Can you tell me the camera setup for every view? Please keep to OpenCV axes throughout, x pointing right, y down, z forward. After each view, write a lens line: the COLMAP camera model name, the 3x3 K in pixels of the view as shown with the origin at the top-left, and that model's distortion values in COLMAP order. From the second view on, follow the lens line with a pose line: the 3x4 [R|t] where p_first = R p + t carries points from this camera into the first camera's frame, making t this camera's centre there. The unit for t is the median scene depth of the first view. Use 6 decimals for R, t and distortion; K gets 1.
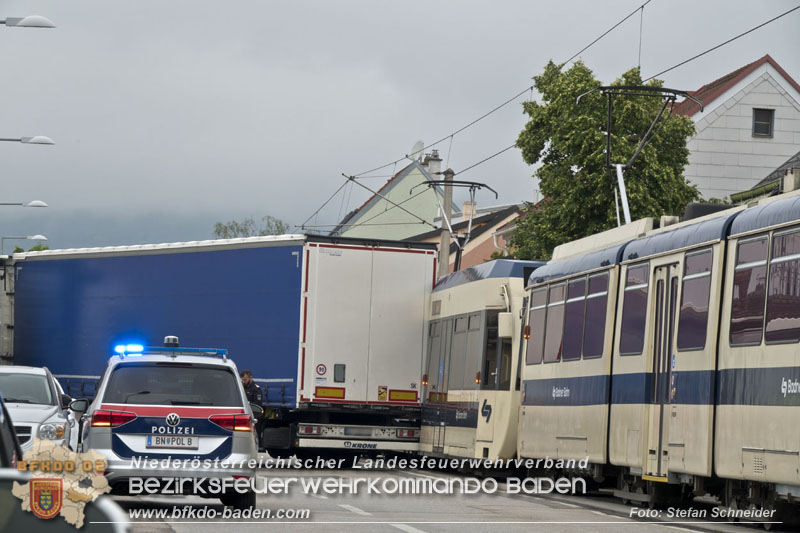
lens RADIAL K [[2909.9, 0, 400.0], [0, 2909.9, 266.5], [0, 0, 1]] dist [0.111651, -3.530290]
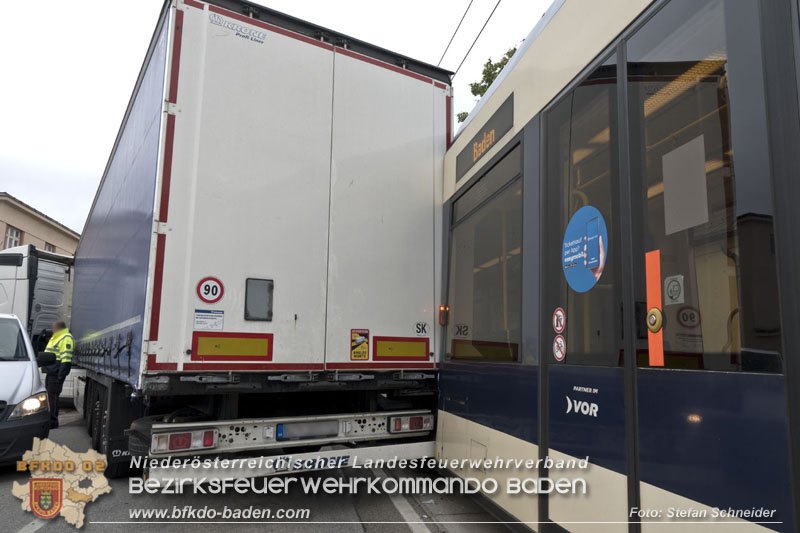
lens RADIAL K [[550.0, 0, 401.2], [0, 550.0, 252.2], [0, 0, 1]] dist [-0.009663, -0.001192]
pose [[0.995394, -0.016959, 0.094360, -0.007474], [0.029364, 0.990857, -0.131679, 0.040961], [-0.091265, 0.133843, 0.986791, 0.916580]]
